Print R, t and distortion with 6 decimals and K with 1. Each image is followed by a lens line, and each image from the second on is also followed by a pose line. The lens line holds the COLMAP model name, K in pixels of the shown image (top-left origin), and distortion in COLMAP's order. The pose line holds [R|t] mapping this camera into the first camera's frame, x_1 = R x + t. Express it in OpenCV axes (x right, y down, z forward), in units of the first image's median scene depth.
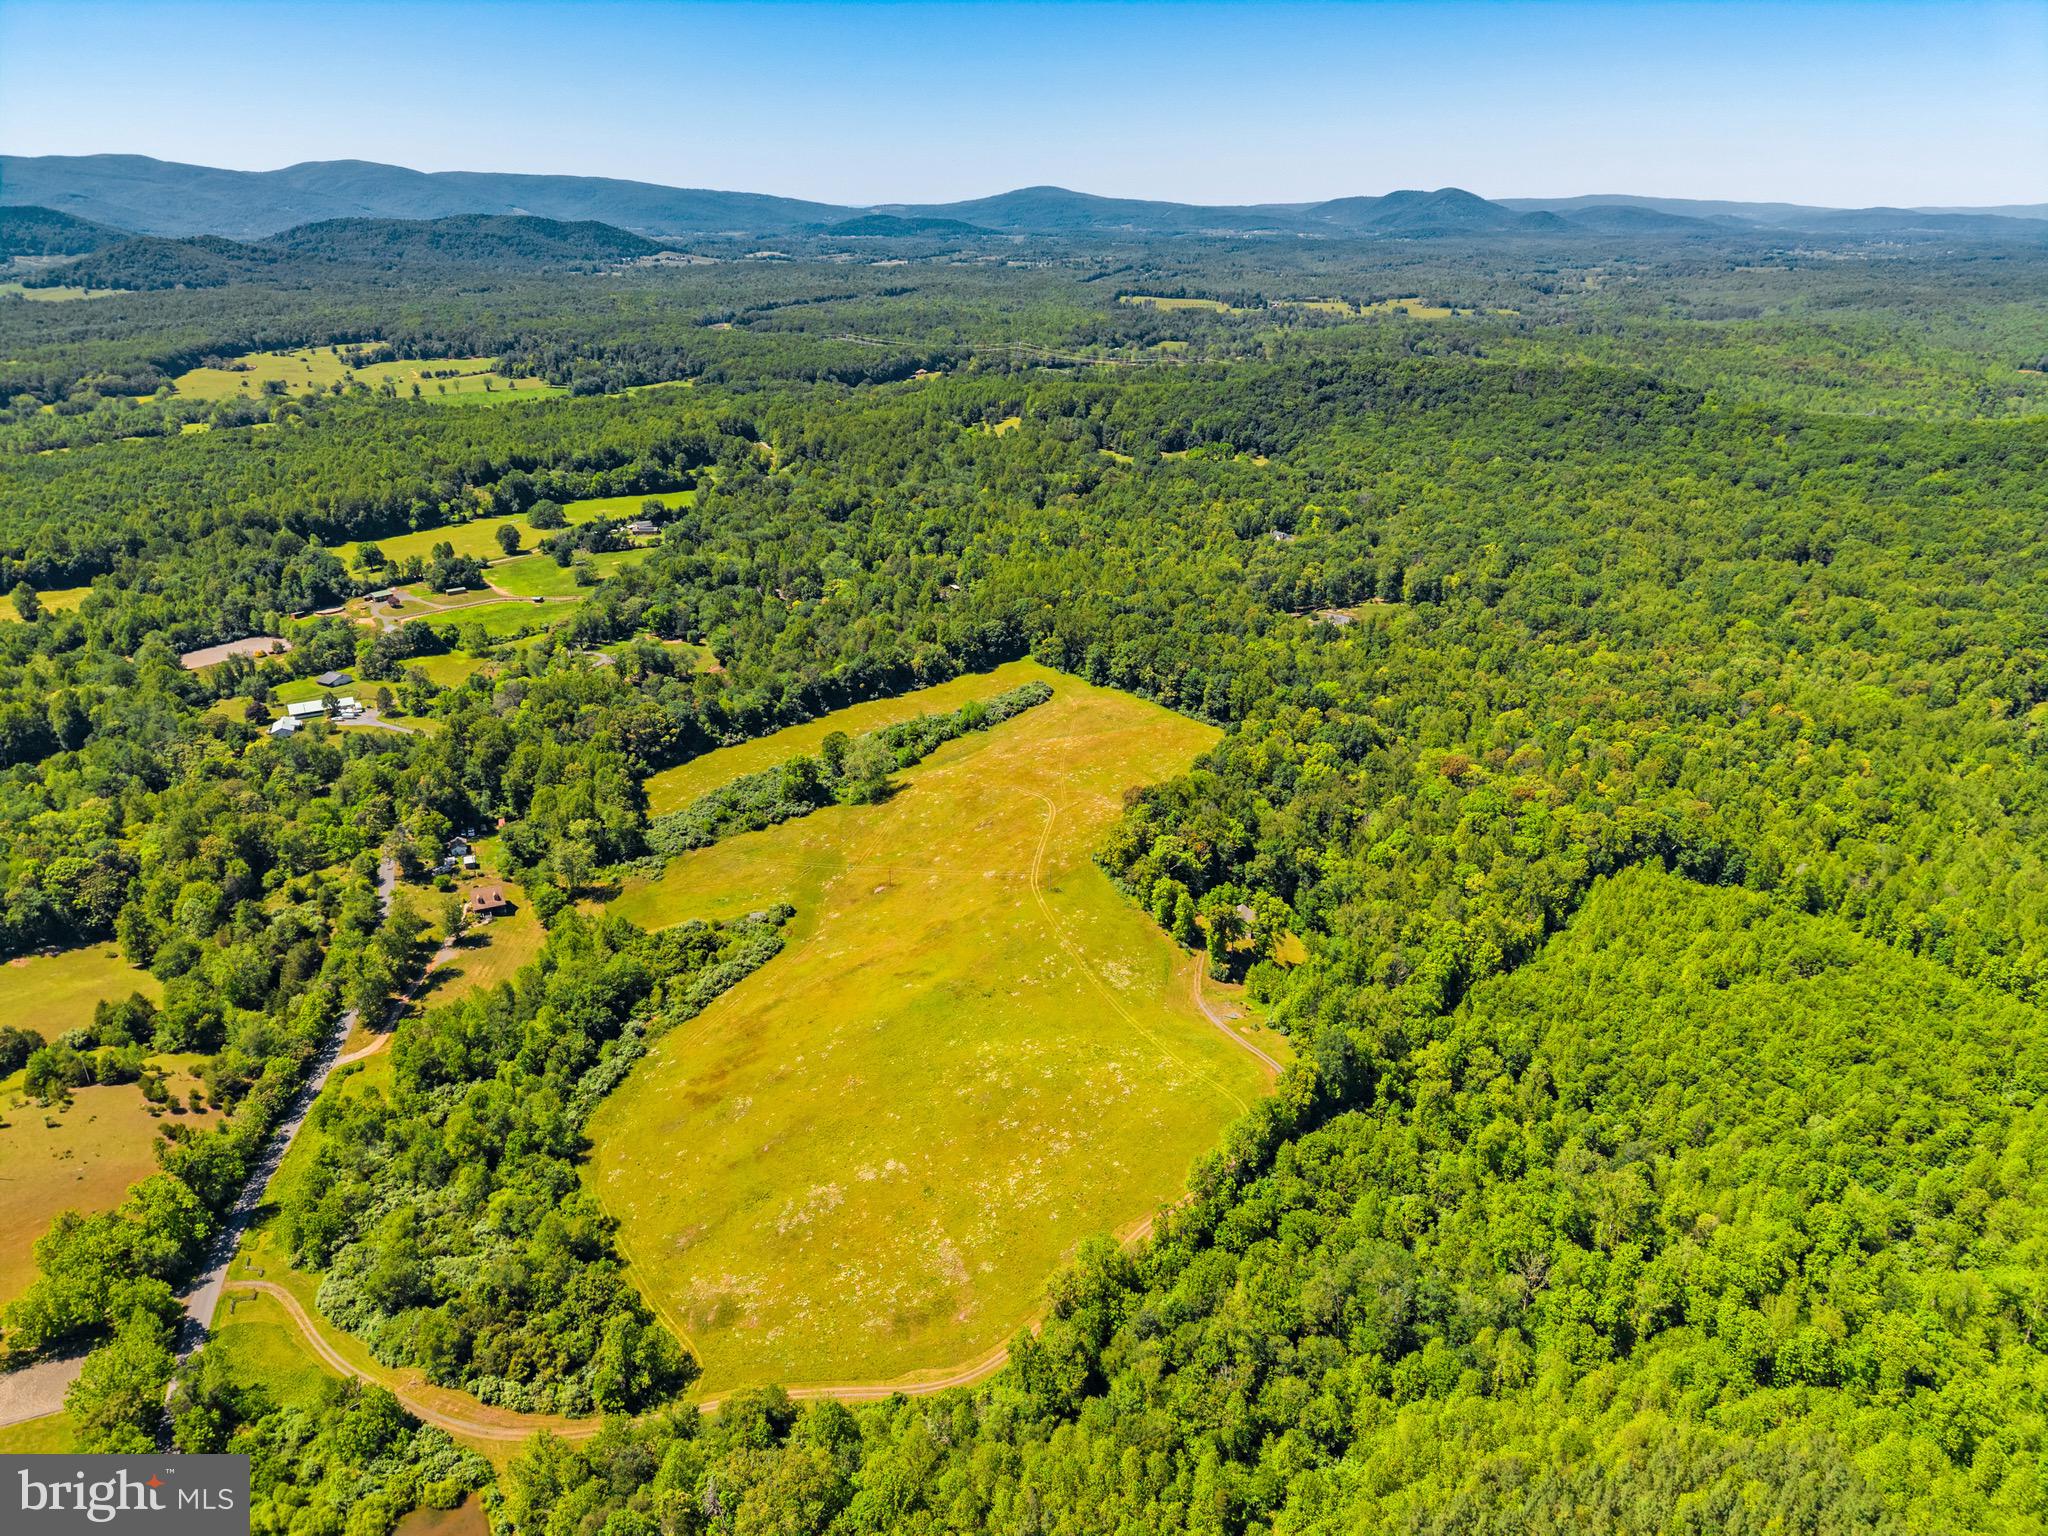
lens RADIAL K [[1355.9, 0, 1021.6], [0, 1355.9, 775.1], [0, 0, 1]] dist [0.031088, -0.028484]
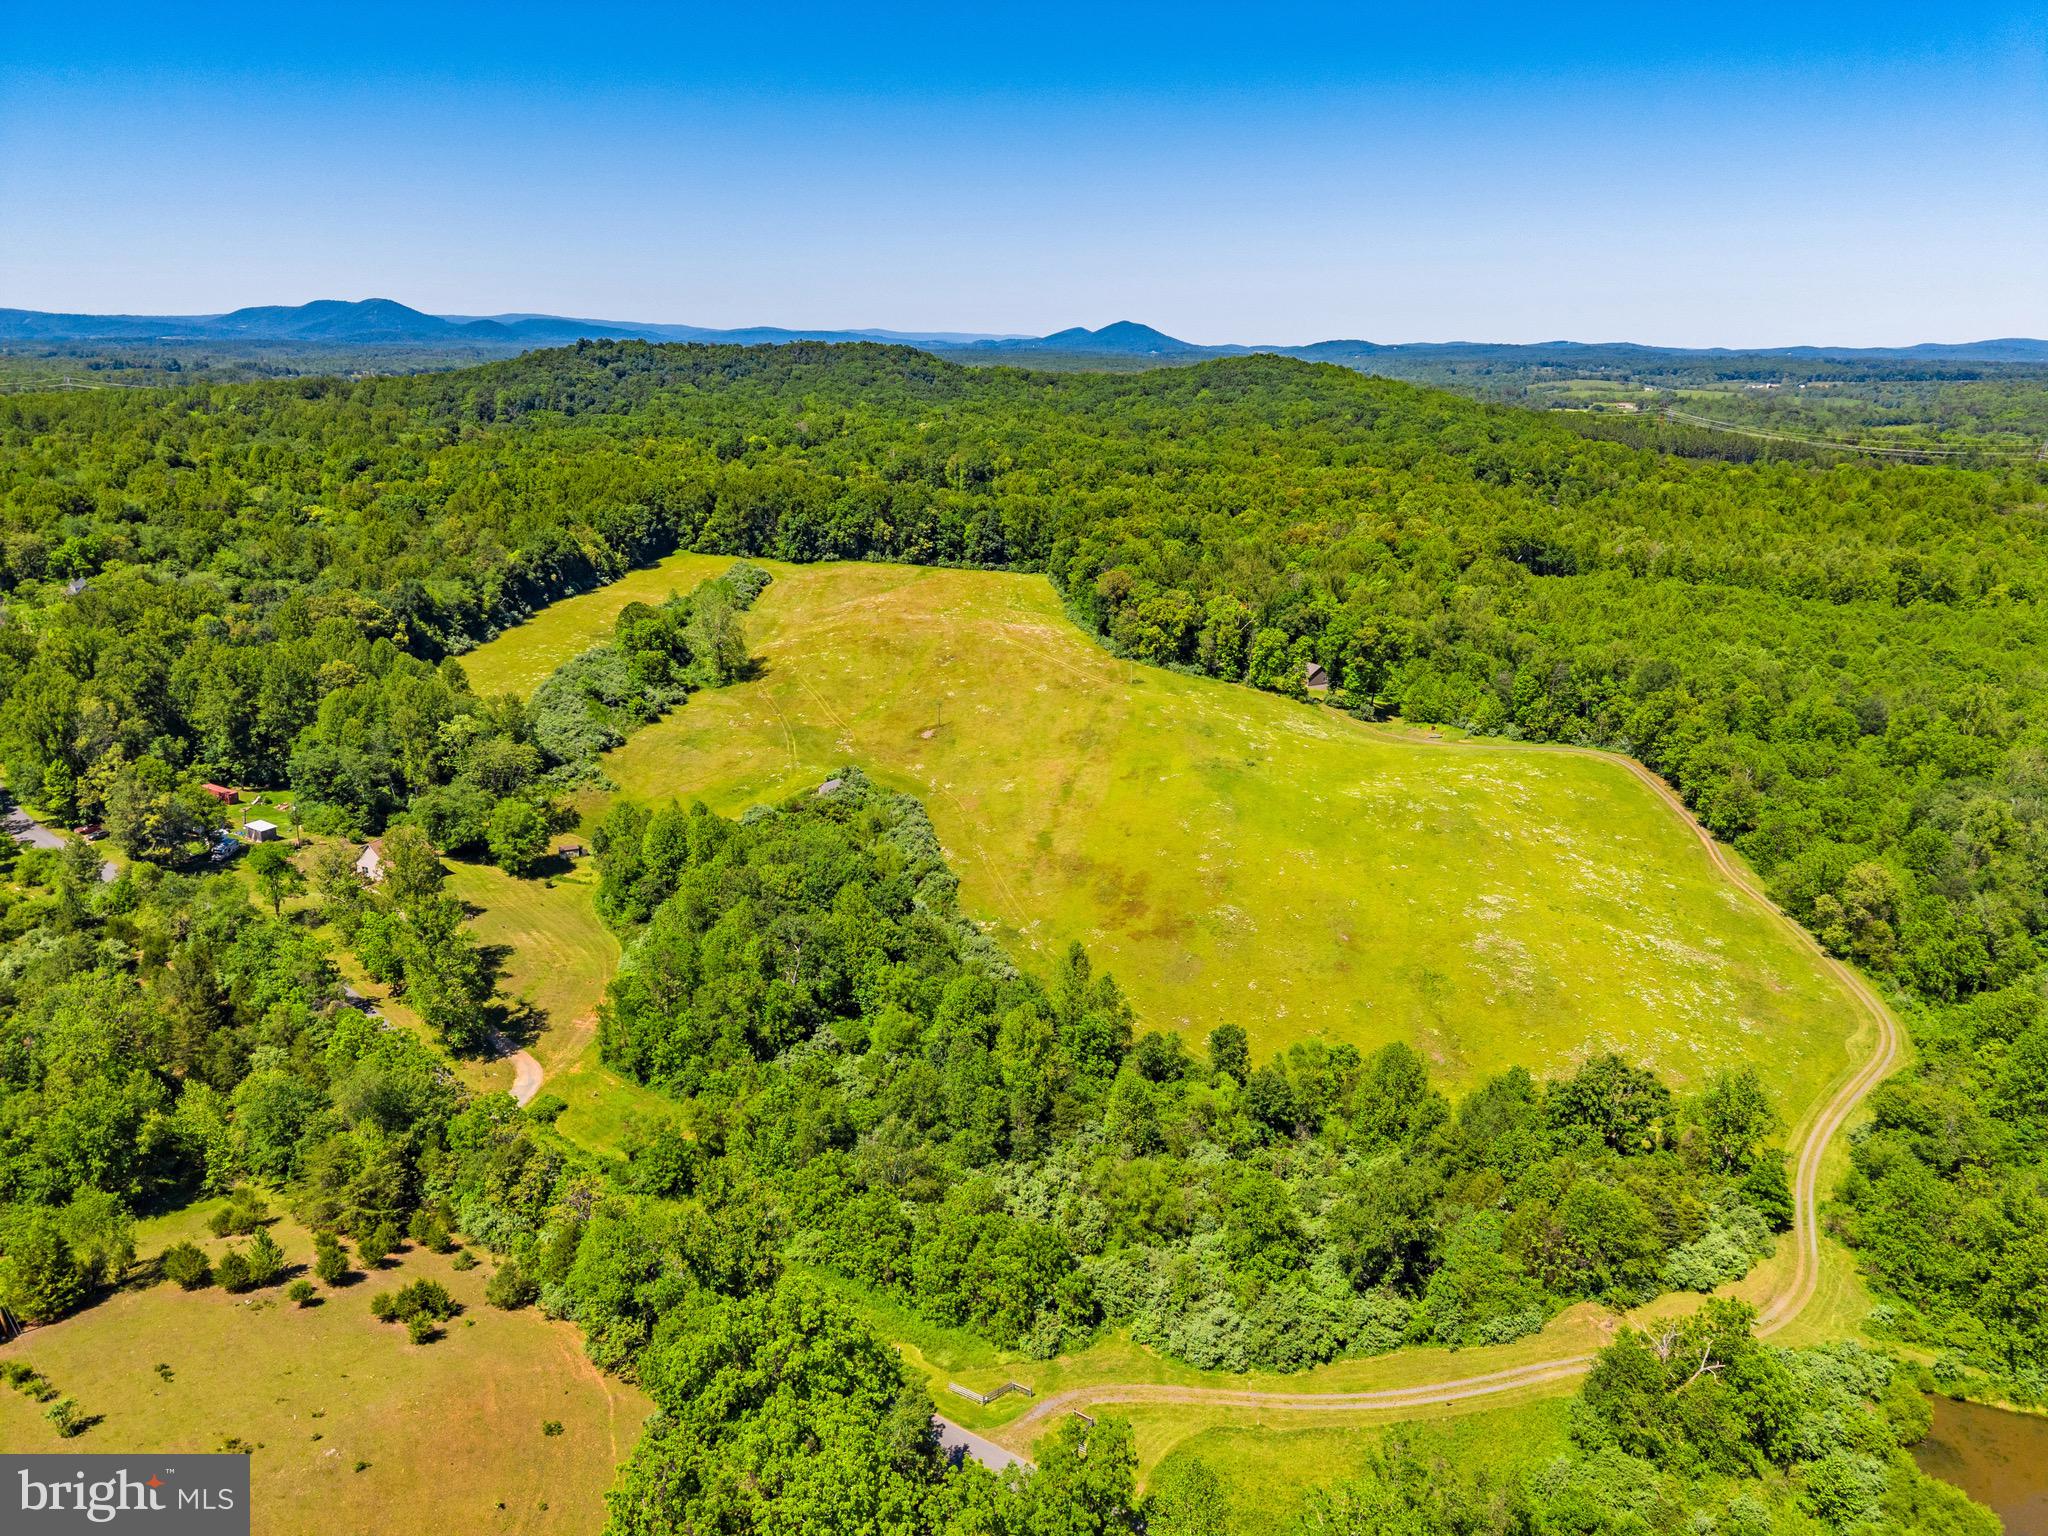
lens RADIAL K [[1352.1, 0, 1024.4], [0, 1352.1, 790.7], [0, 0, 1]] dist [0.067262, -0.095481]
pose [[0.754530, -0.203928, 0.623777, -0.502202], [0.246635, 0.968933, 0.018436, 0.110537], [-0.608158, 0.139935, 0.781385, 0.403925]]
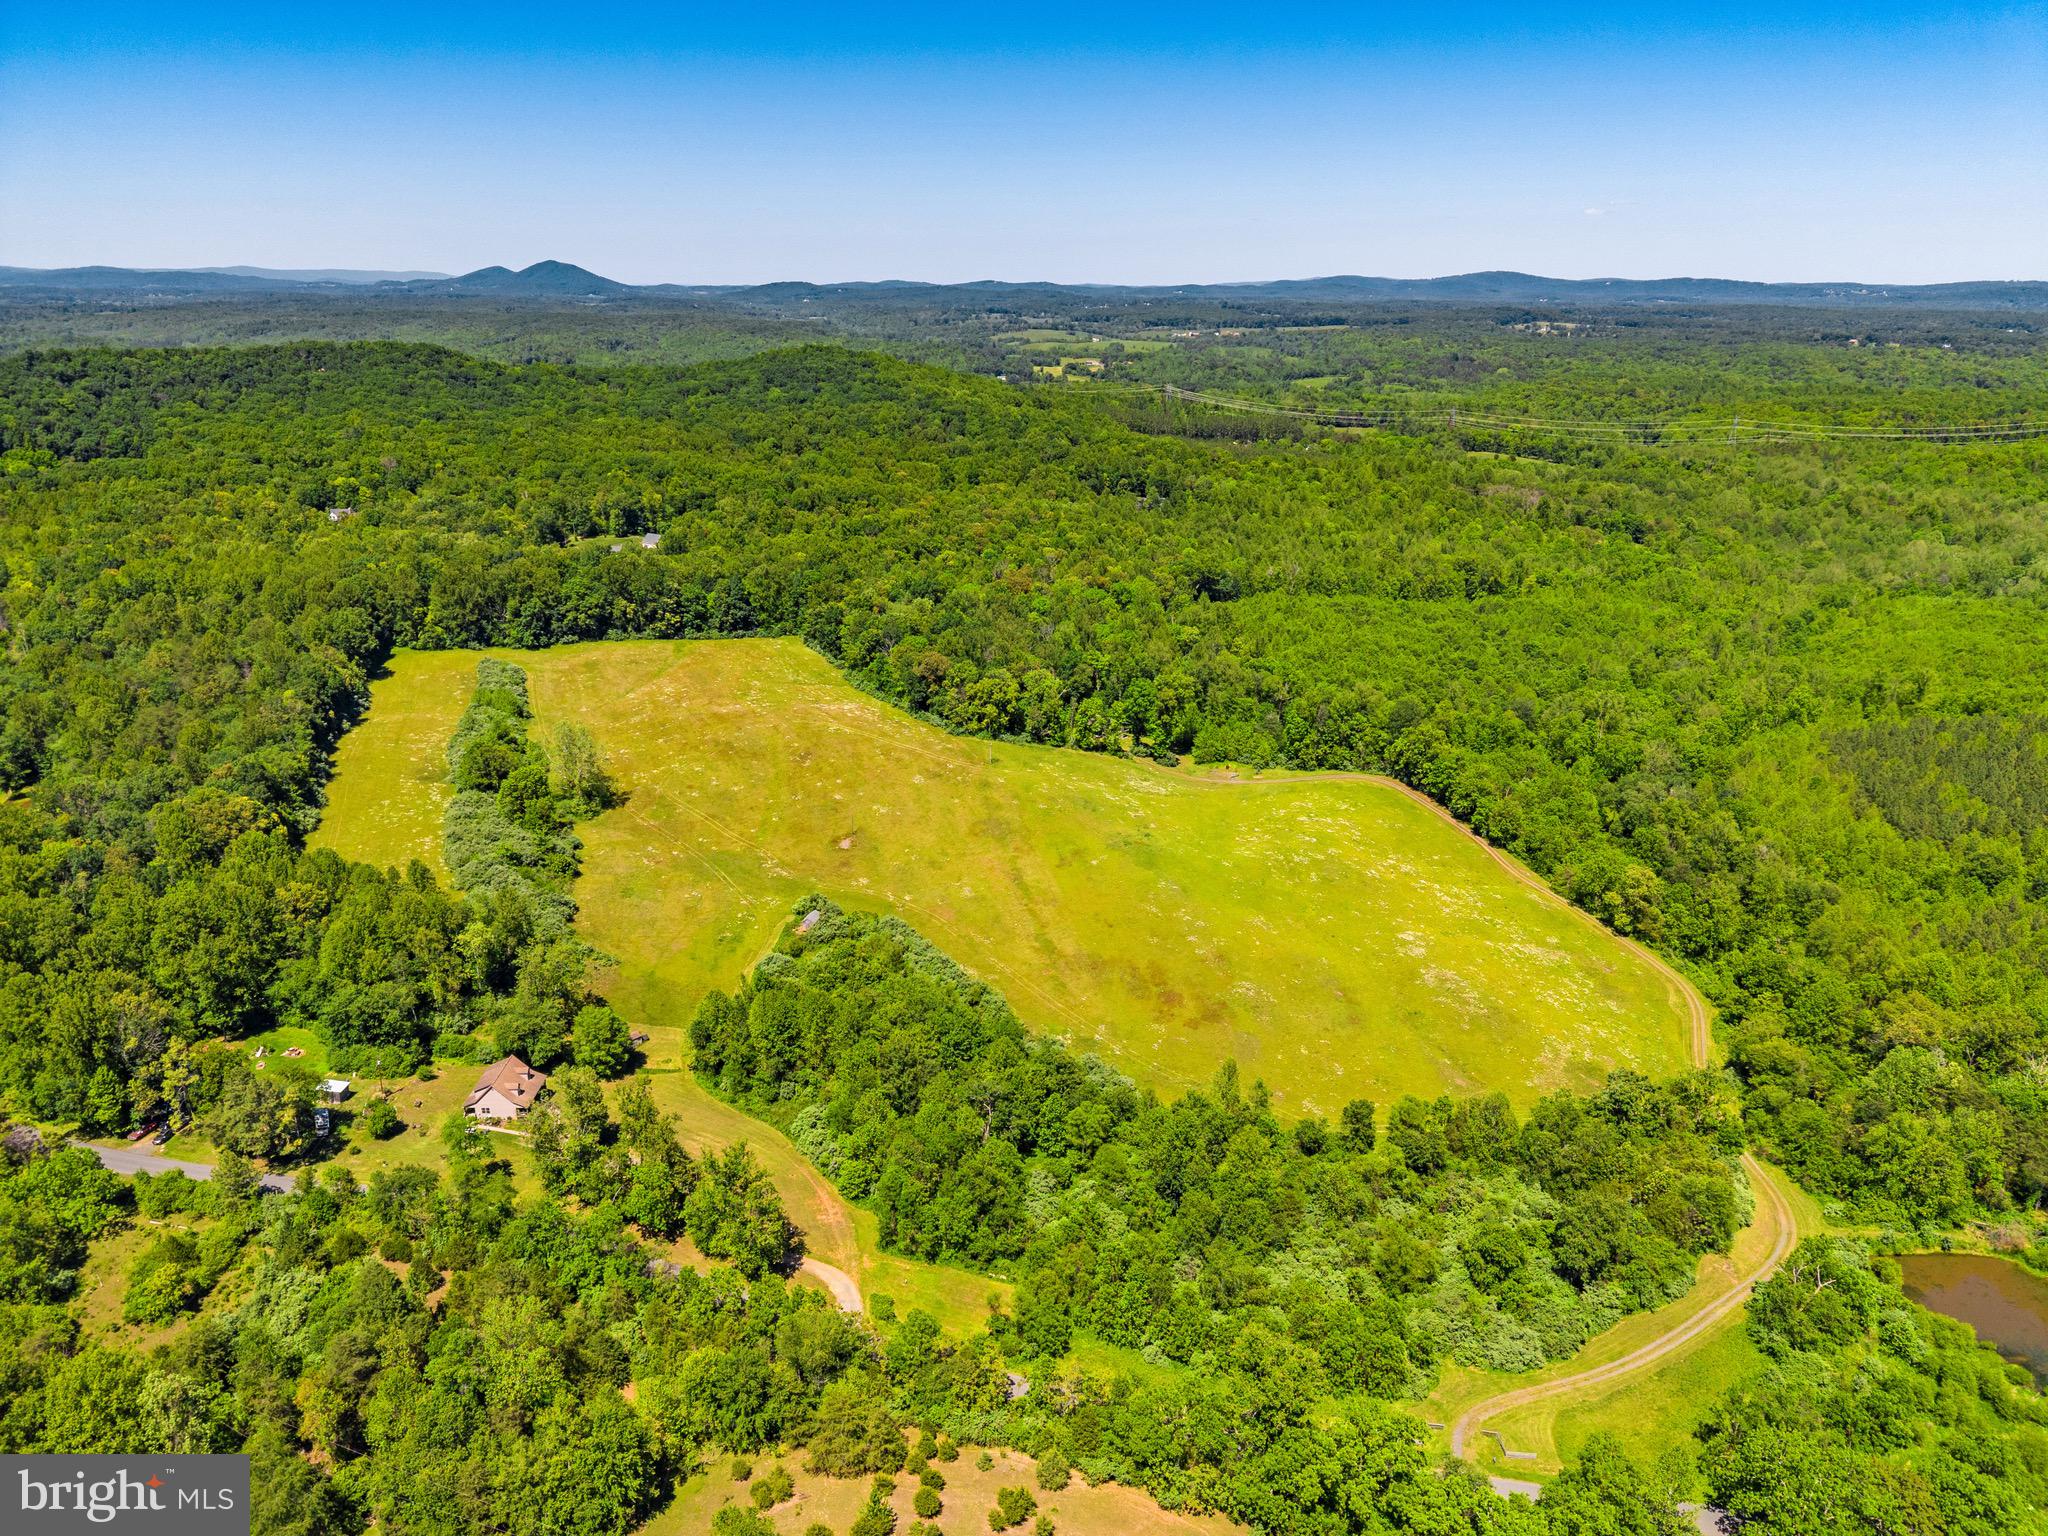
lens RADIAL K [[1365.7, 0, 1029.8], [0, 1365.7, 770.5], [0, 0, 1]] dist [0.032288, -0.031922]
pose [[0.444156, -0.306566, 0.841869, -0.675681], [0.342488, 0.926371, 0.156647, -0.037029], [-0.827906, 0.218754, 0.516448, 0.490428]]
